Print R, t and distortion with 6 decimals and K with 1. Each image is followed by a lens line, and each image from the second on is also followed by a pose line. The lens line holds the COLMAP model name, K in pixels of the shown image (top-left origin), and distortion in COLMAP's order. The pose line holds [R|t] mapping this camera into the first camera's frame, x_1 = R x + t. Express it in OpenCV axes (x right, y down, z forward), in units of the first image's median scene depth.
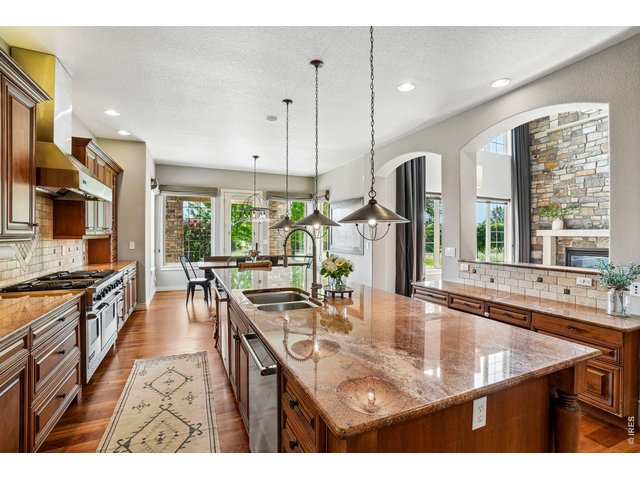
lens RADIAL K [[314.6, 0, 316.2], [0, 314.6, 233.3], [0, 0, 1]] dist [-0.073878, 0.050047]
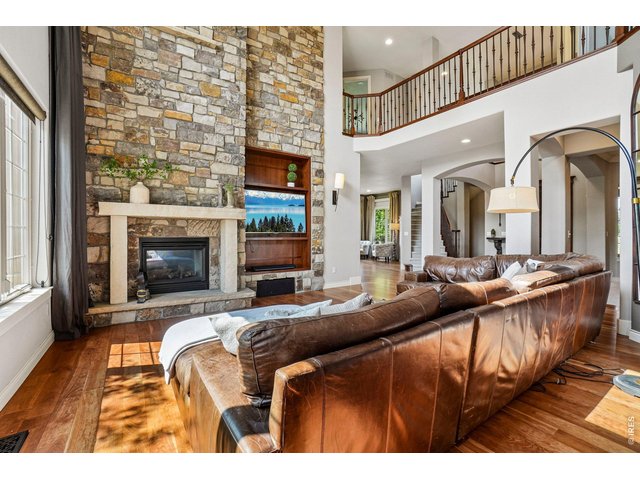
lens RADIAL K [[289.3, 0, 316.4], [0, 289.3, 236.9], [0, 0, 1]] dist [-0.059389, 0.022093]
pose [[-0.184383, -0.012800, 0.982771, 0.257676], [-0.005935, 0.999911, 0.011910, 0.039053], [-0.982837, -0.003637, -0.184442, 0.818842]]
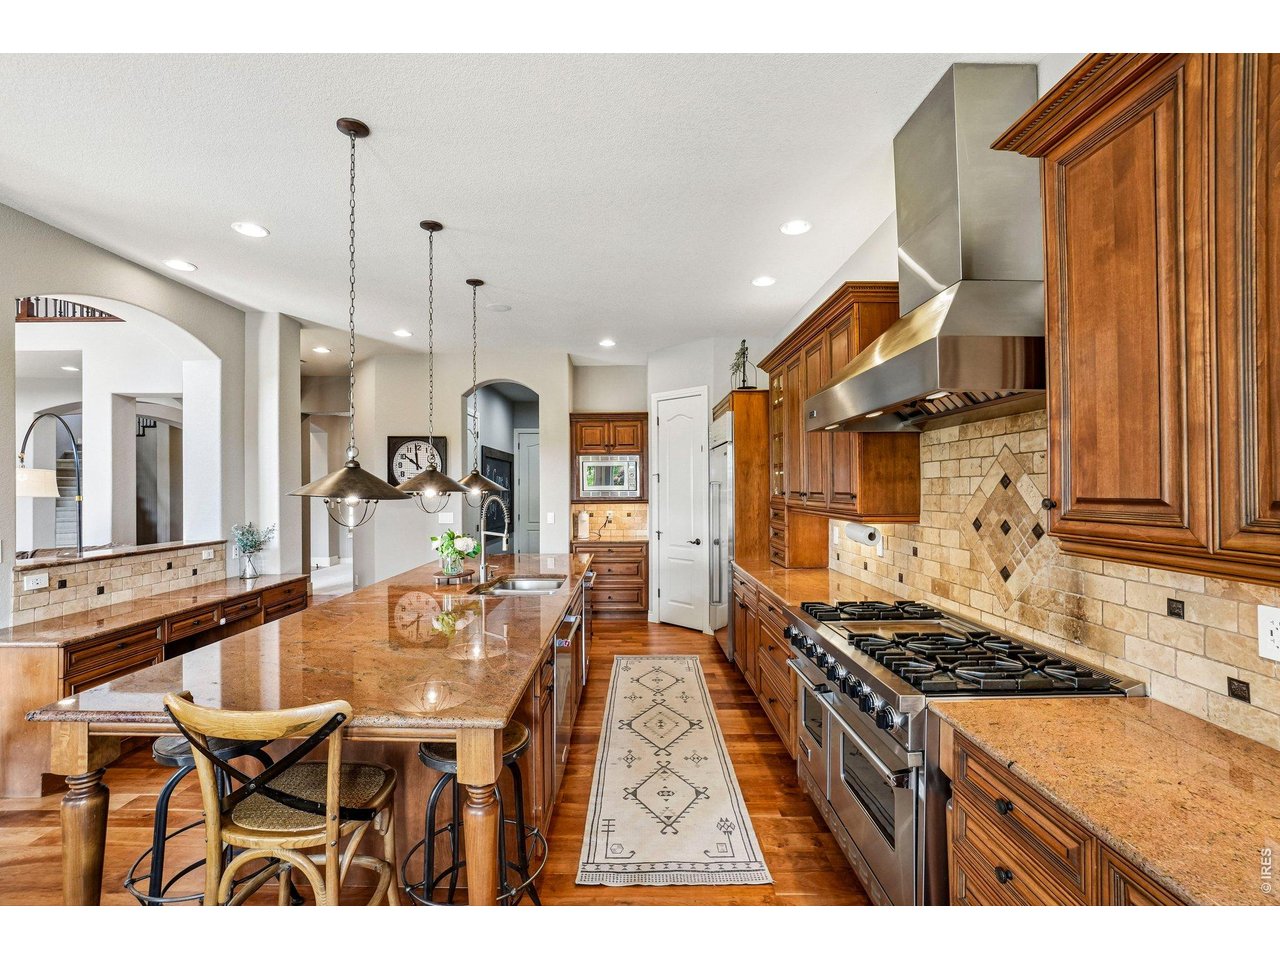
lens RADIAL K [[564.6, 0, 631.7], [0, 564.6, 476.8], [0, 0, 1]] dist [-0.057177, 0.019648]
pose [[-0.920774, 0.002565, 0.390088, -0.320264], [-0.006069, 0.999763, -0.020900, -0.013936], [-0.390049, -0.021612, -0.920540, 0.766677]]
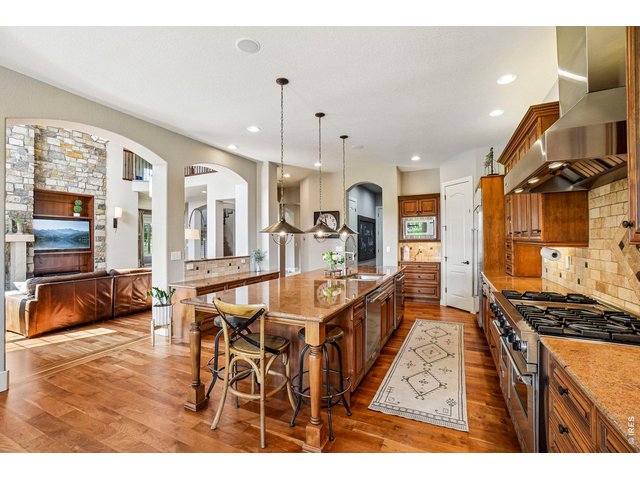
lens RADIAL K [[289.3, 0, 316.4], [0, 289.3, 236.9], [0, 0, 1]] dist [-0.059389, 0.022093]
pose [[-0.663437, 0.004181, 0.748221, -0.385028], [-0.000532, 0.999982, -0.006059, -0.000293], [-0.748232, -0.004418, -0.663422, 0.768015]]
